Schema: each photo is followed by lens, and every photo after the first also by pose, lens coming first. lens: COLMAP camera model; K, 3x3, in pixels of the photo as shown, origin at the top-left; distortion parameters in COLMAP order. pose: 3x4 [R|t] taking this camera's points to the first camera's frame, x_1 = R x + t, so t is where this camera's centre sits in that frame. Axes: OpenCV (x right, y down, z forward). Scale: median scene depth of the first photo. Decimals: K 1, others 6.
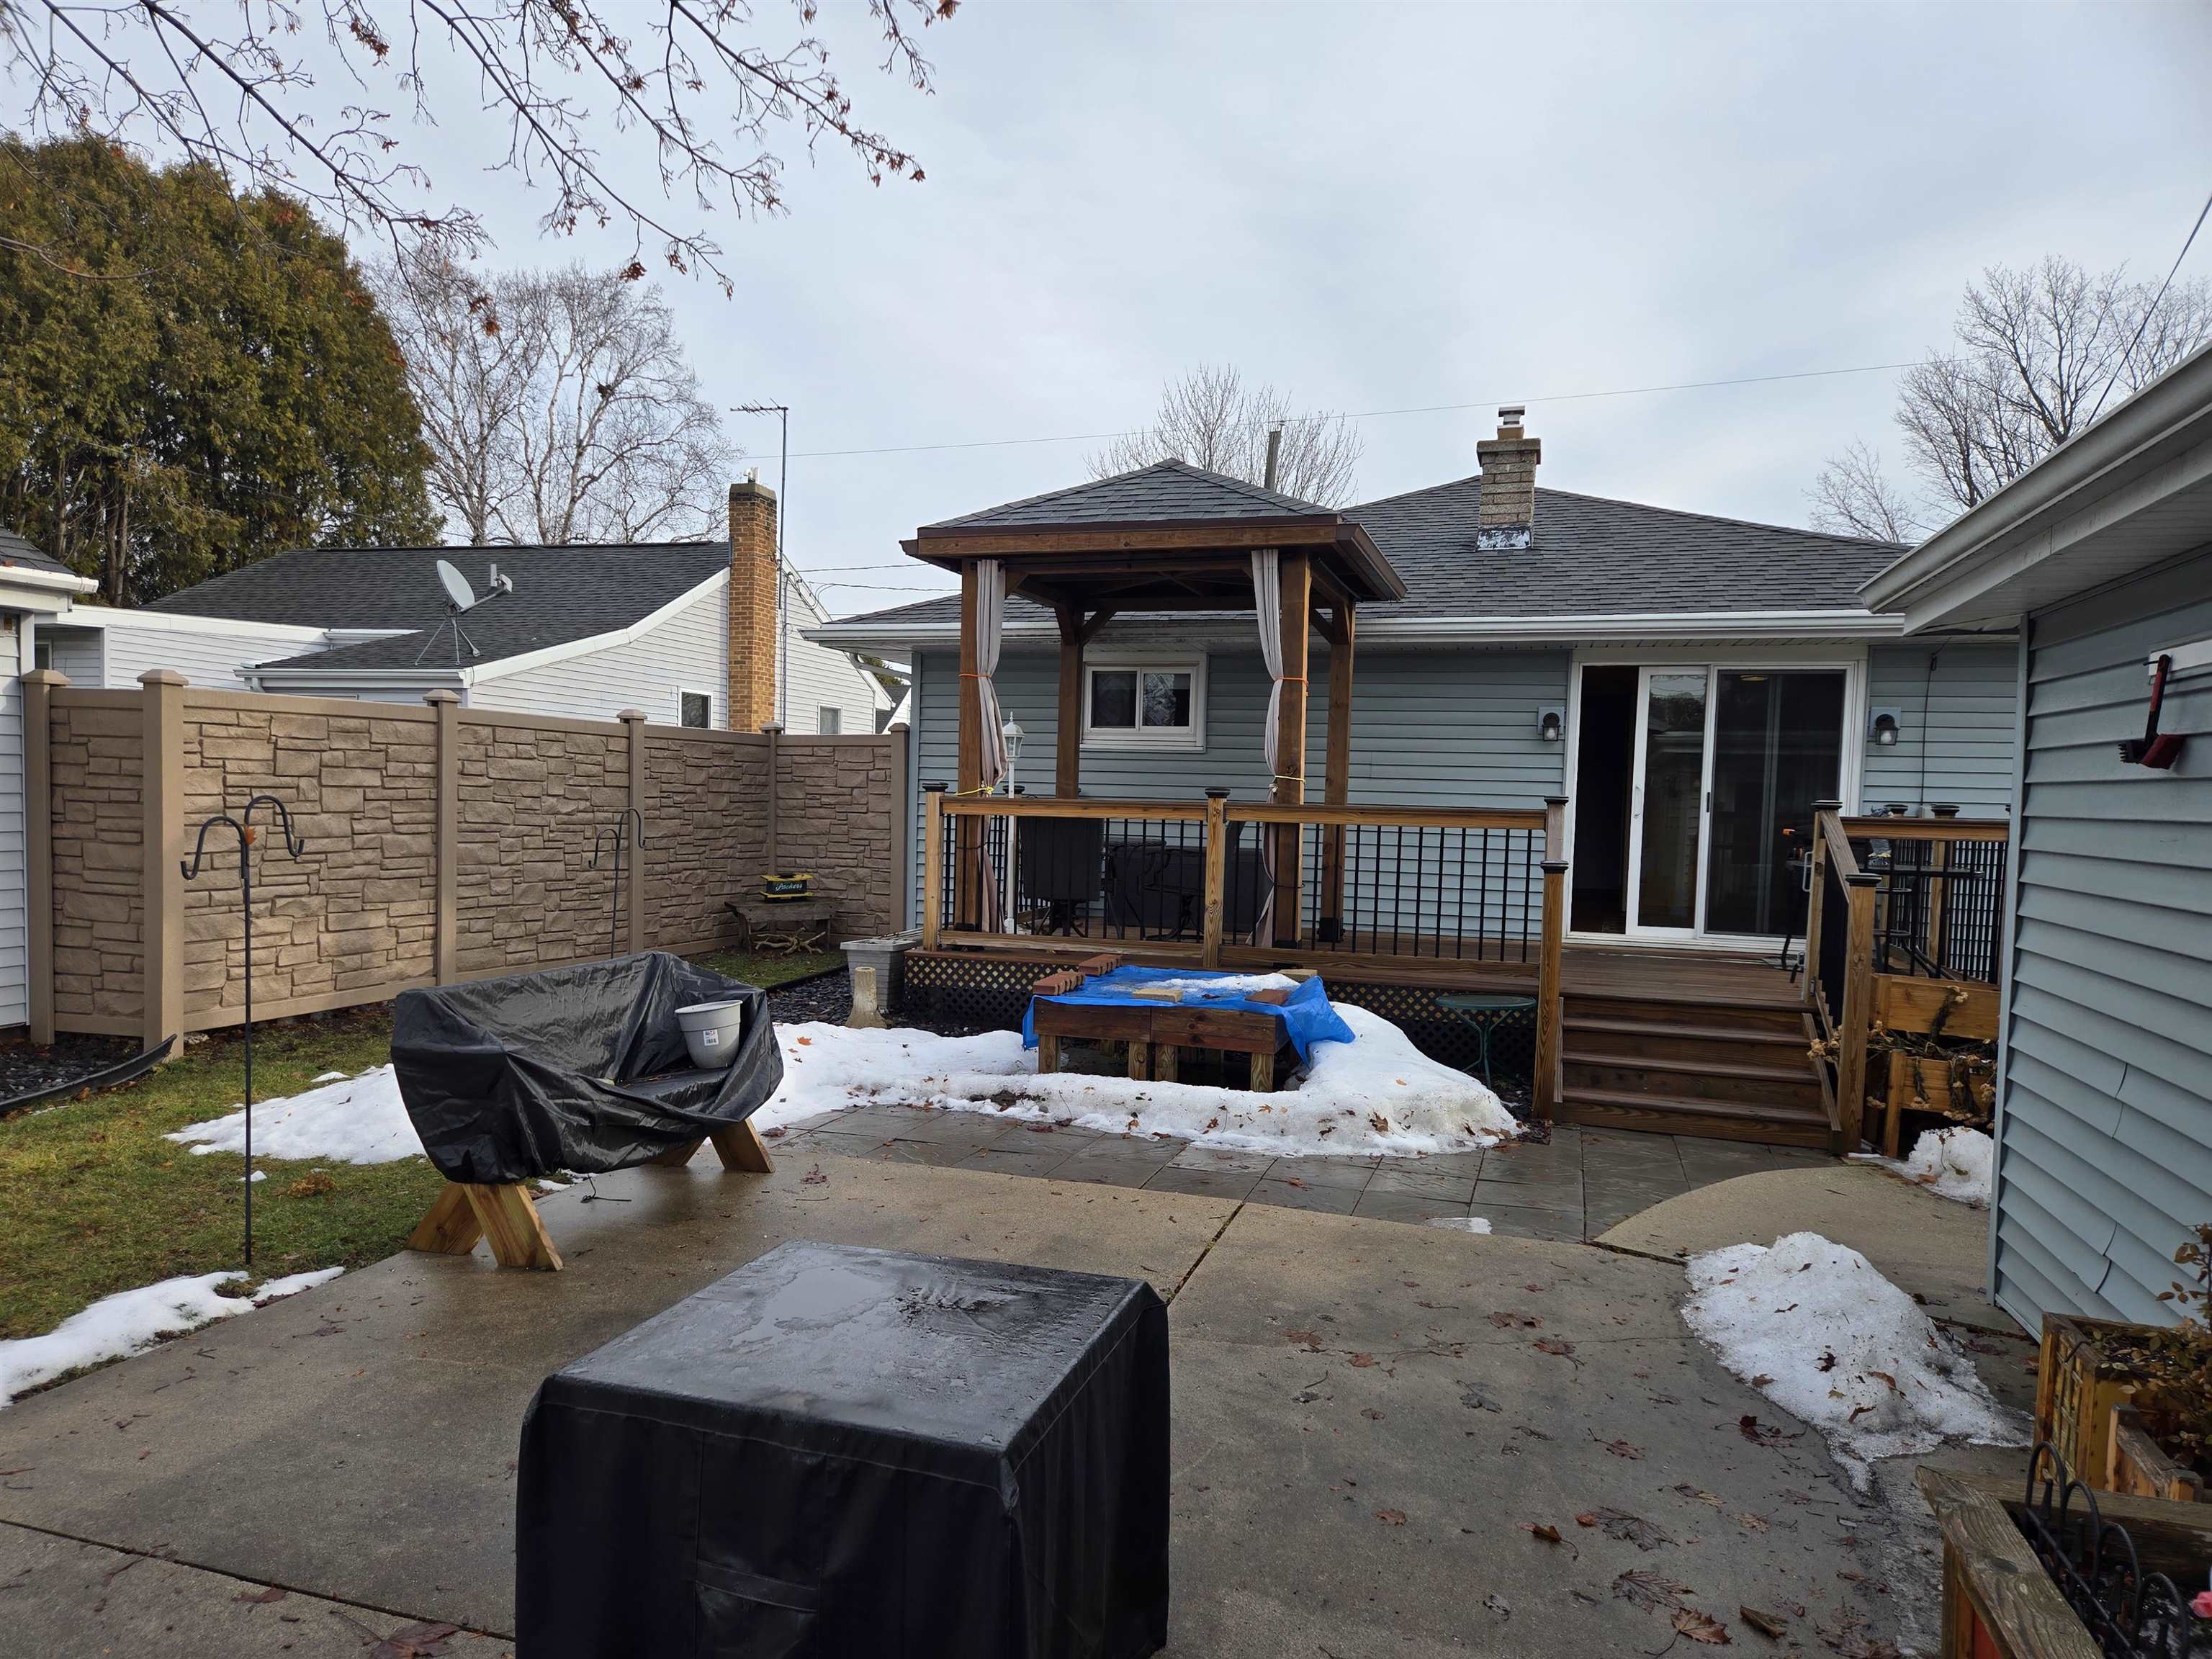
lens RADIAL K [[1449.6, 0, 1103.3], [0, 1449.6, 836.1], [0, 0, 1]] dist [0.068233, -0.053042]
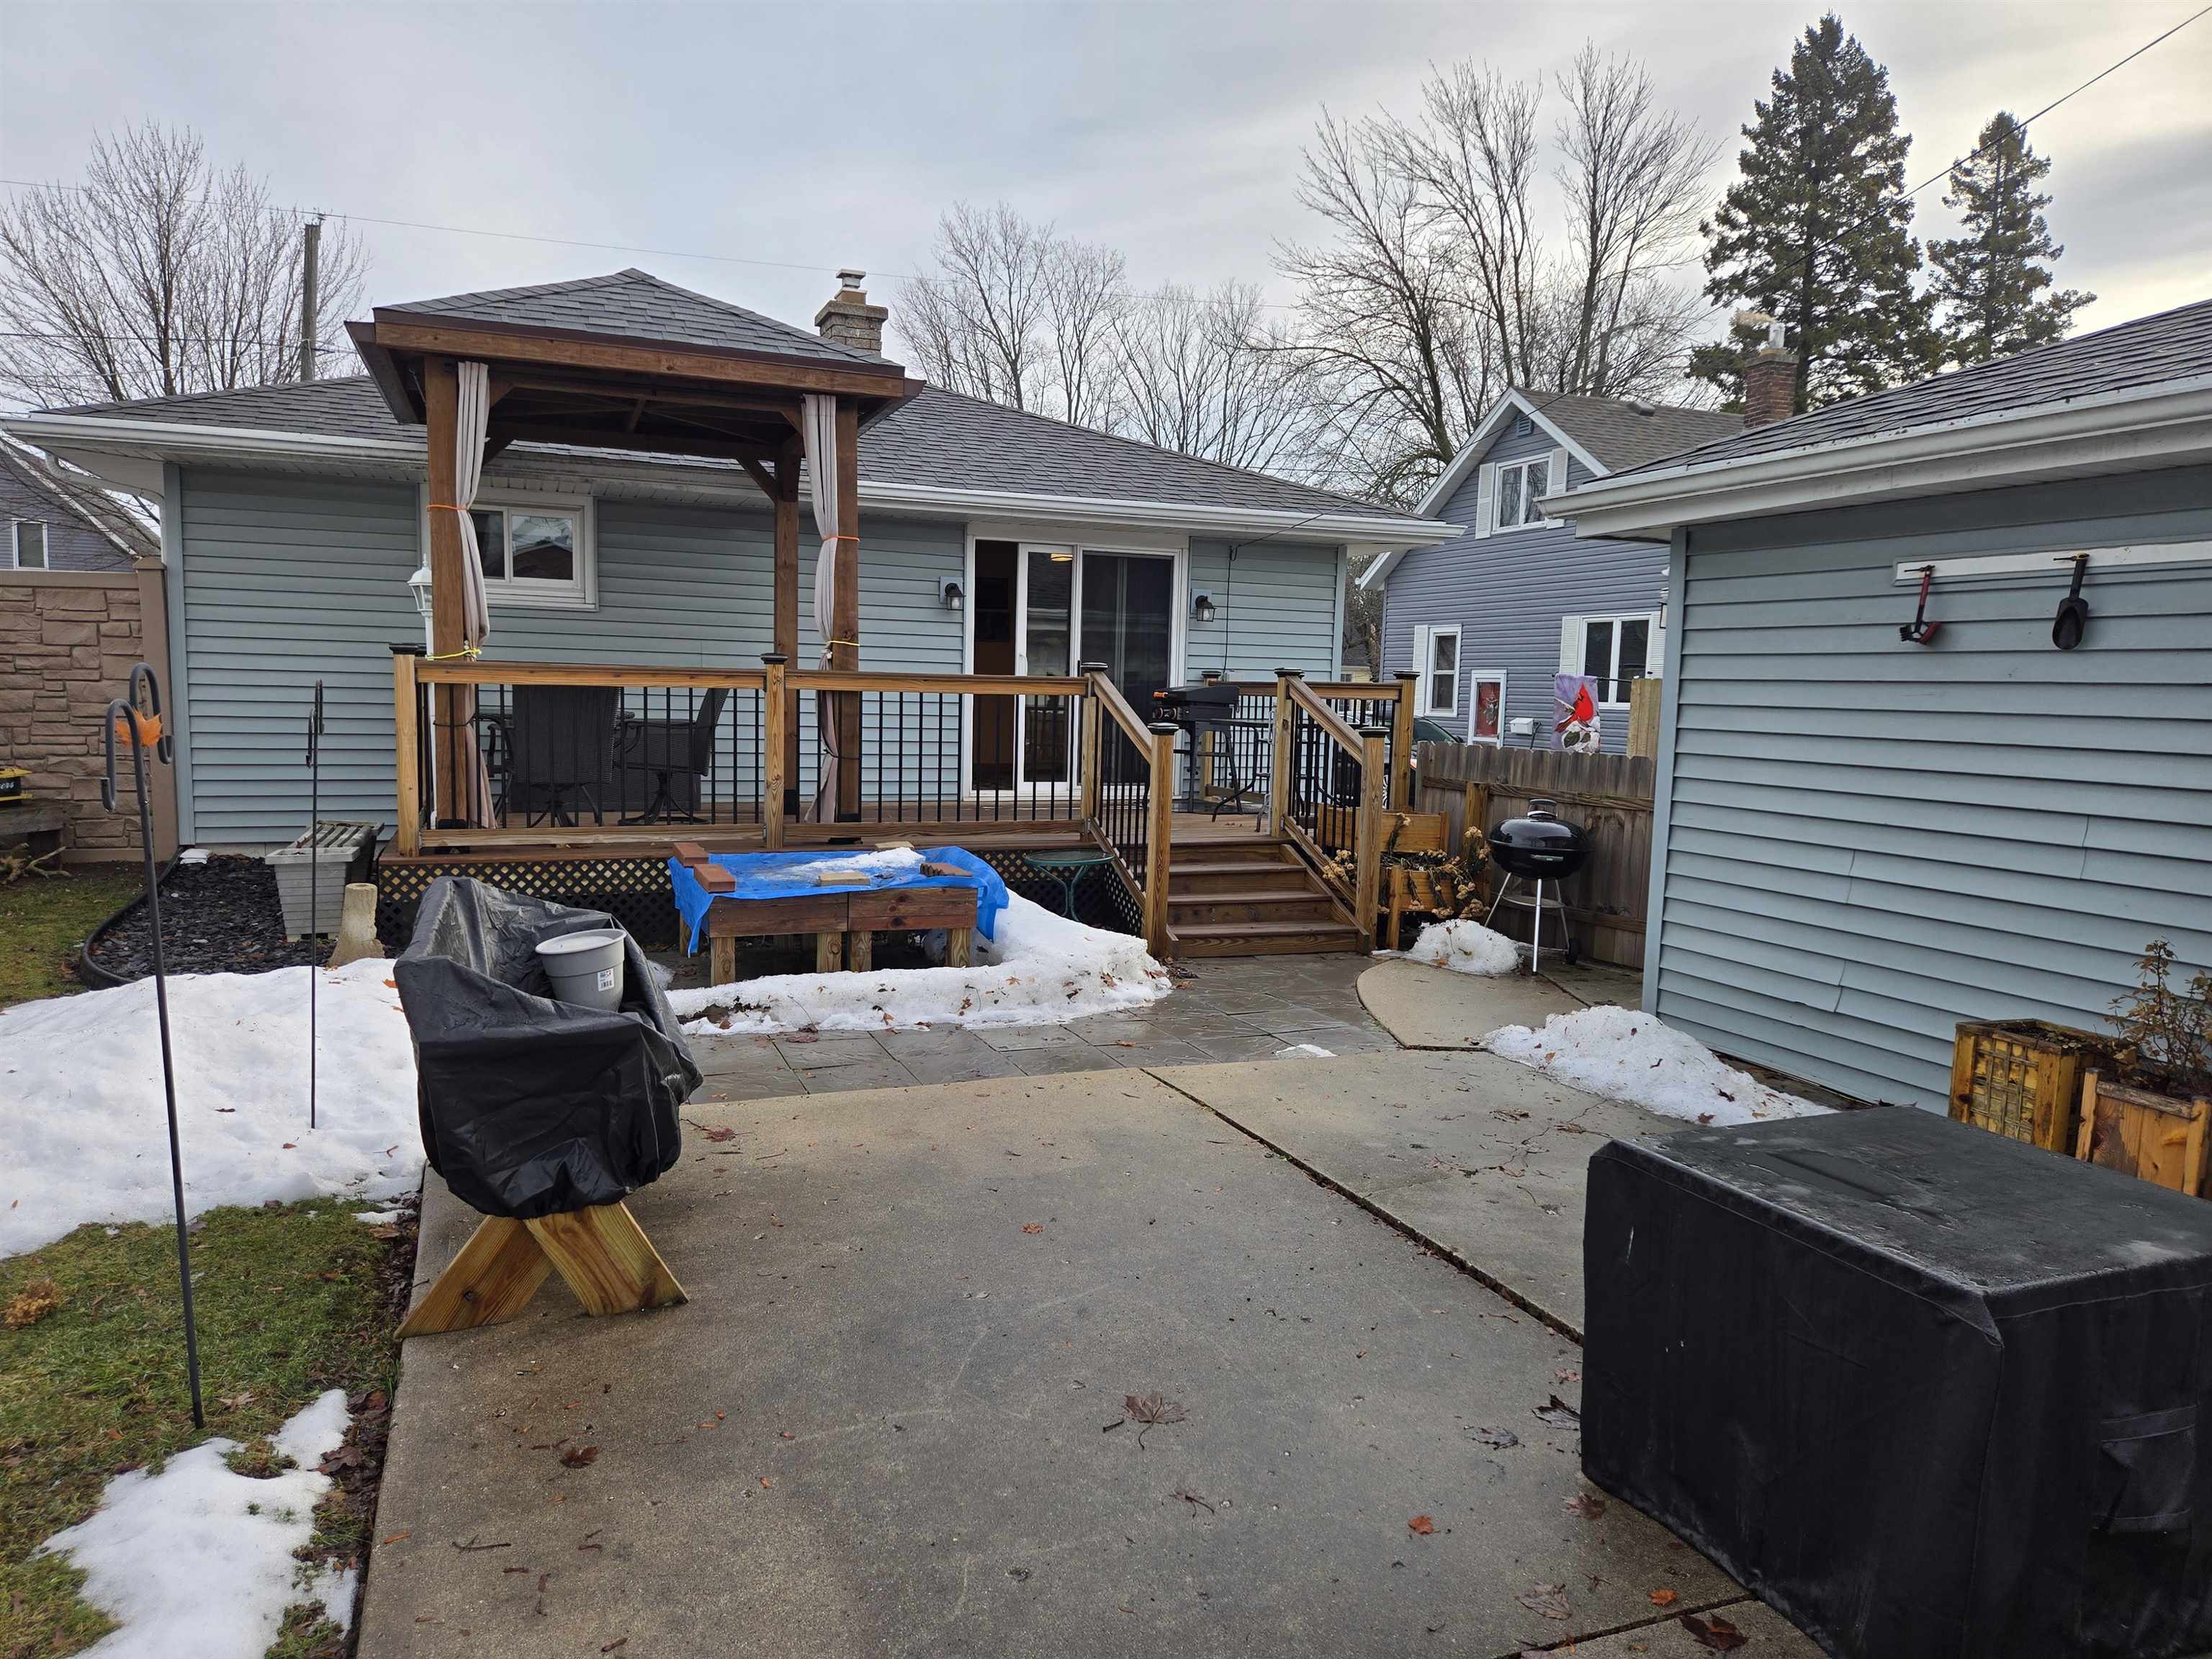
lens RADIAL K [[1449.6, 0, 1058.5], [0, 1449.6, 800.5], [0, 0, 1]] dist [0.068233, -0.053042]
pose [[0.780121, -0.057519, 0.622979, -0.308810], [0.014809, 0.997183, 0.073525, -0.004466], [-0.625453, -0.048133, 0.778776, 0.143364]]
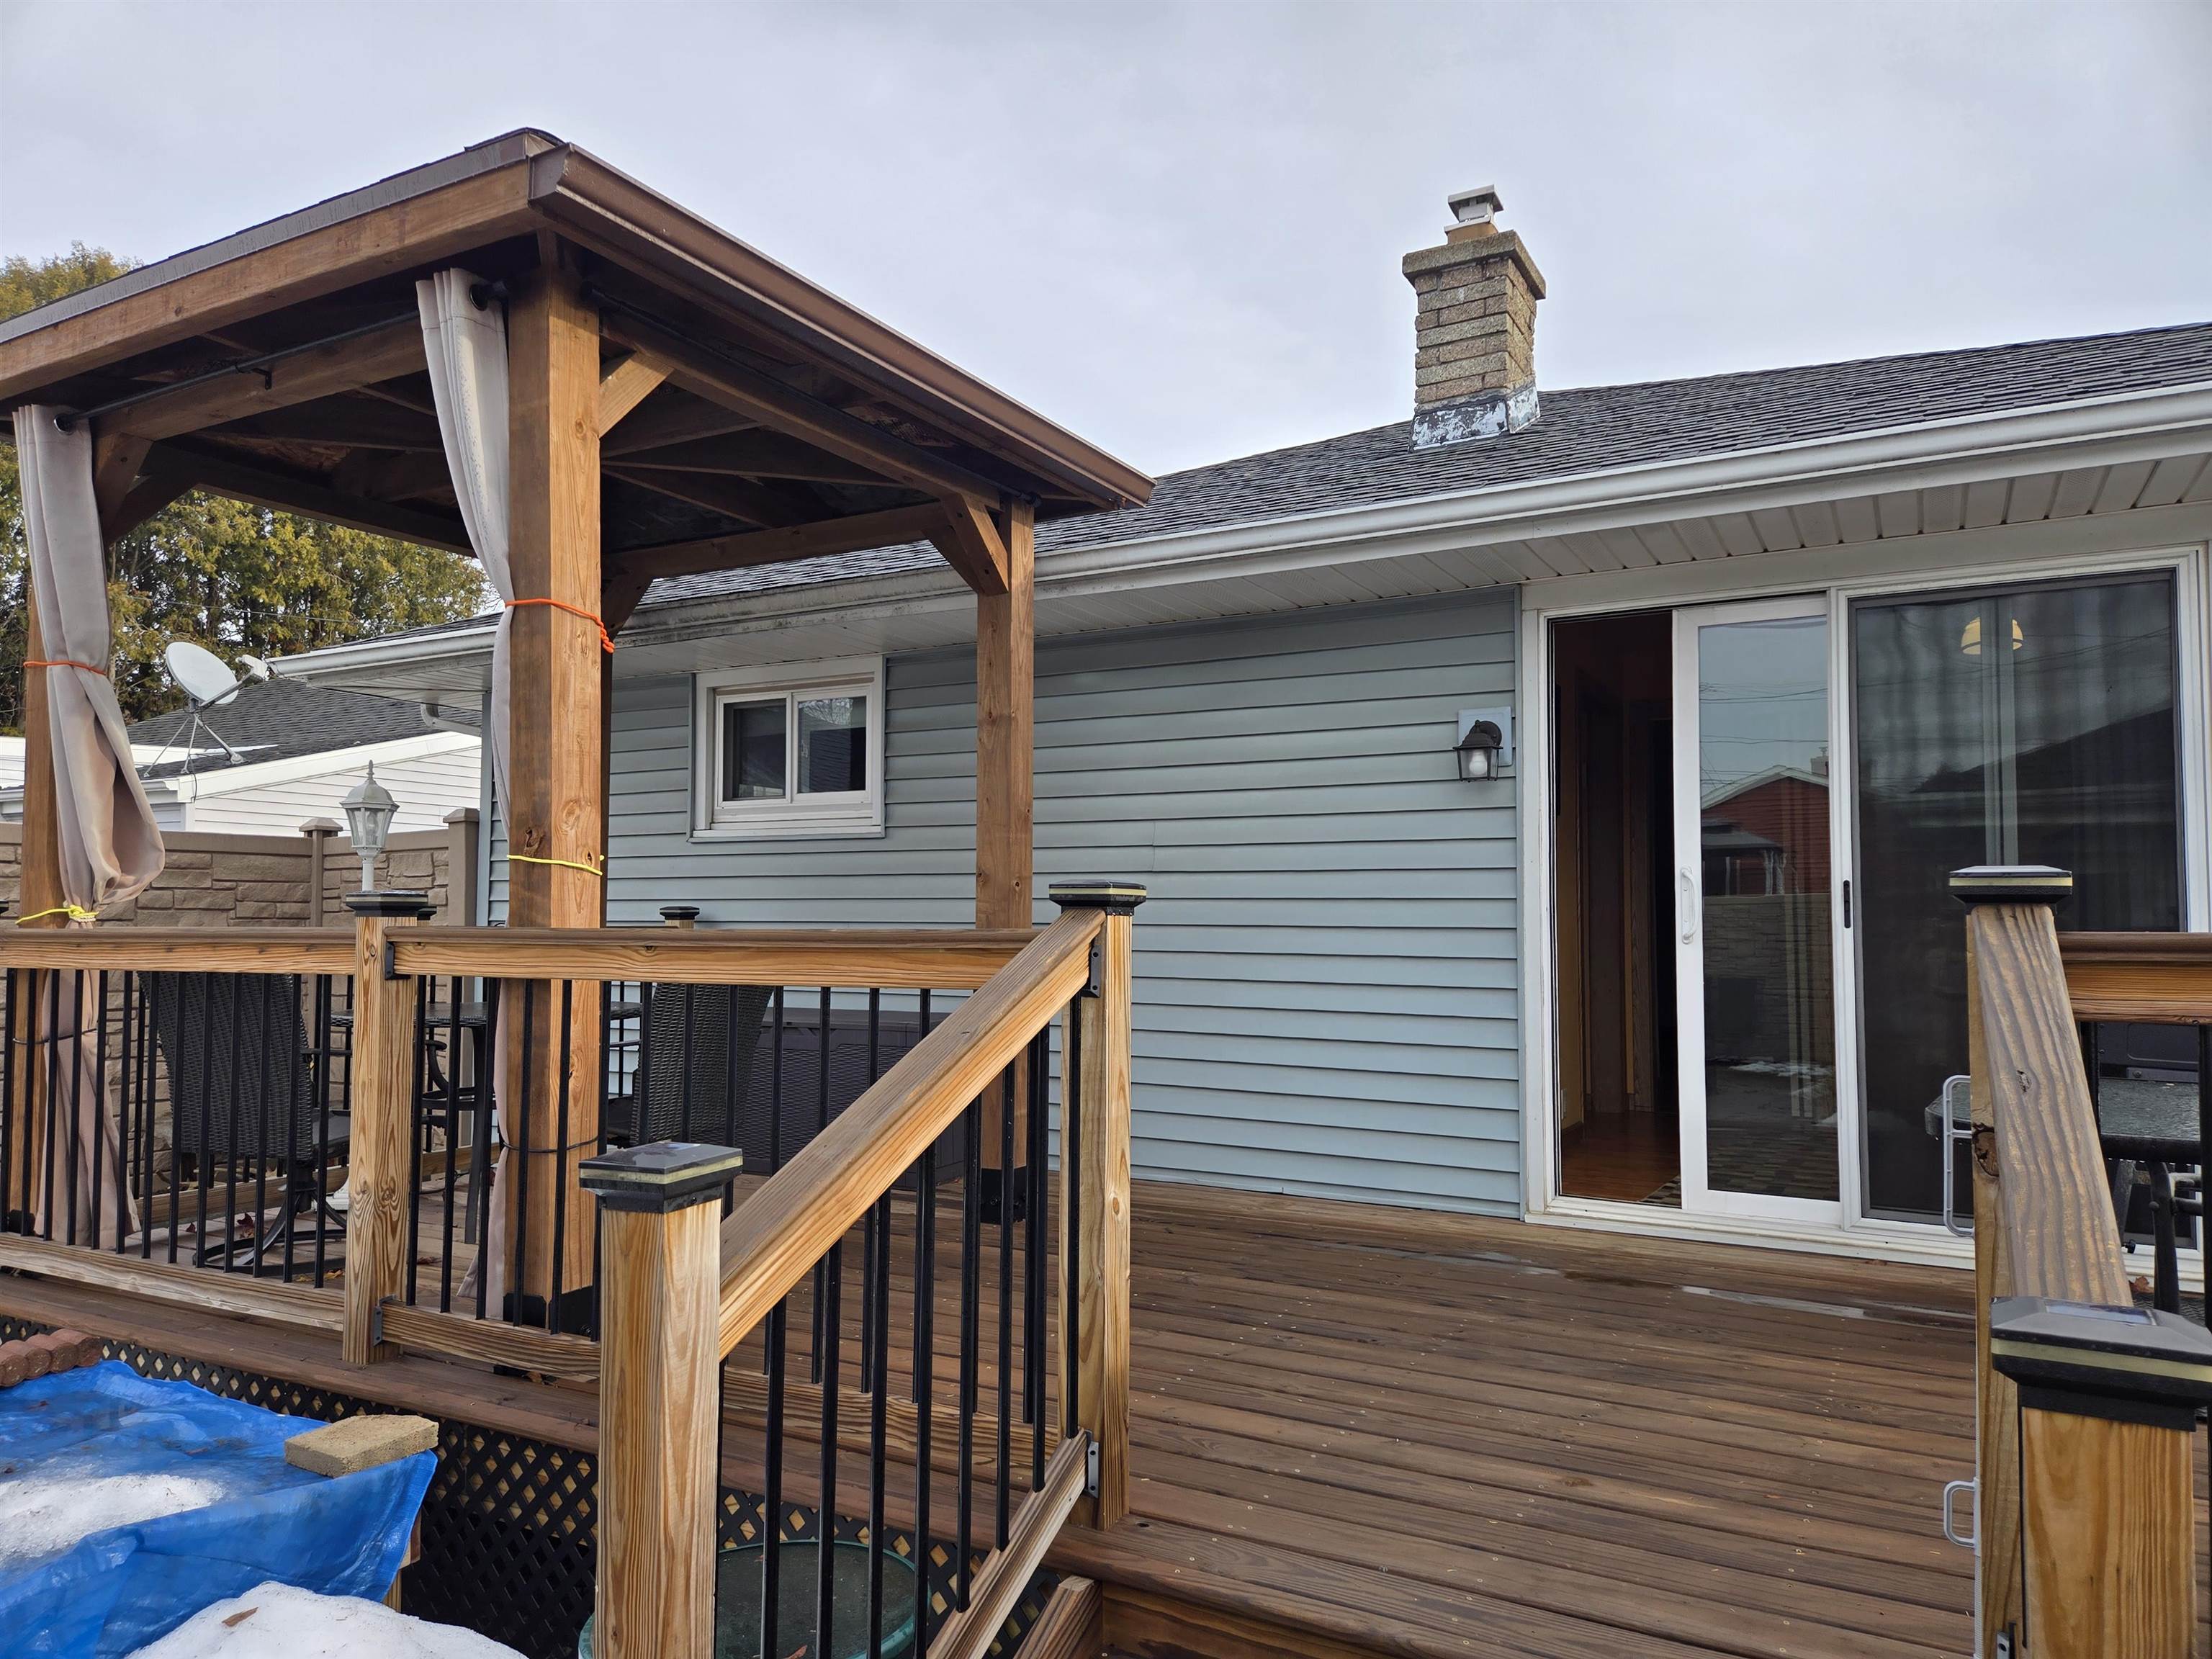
lens RADIAL K [[1449.6, 0, 1116.9], [0, 1449.6, 828.2], [0, 0, 1]] dist [0.068233, -0.053042]
pose [[0.979707, -0.036092, -0.197160, 0.301818], [0.017005, 0.995075, -0.097659, -0.007141], [0.199713, 0.092325, 0.975495, 0.559224]]
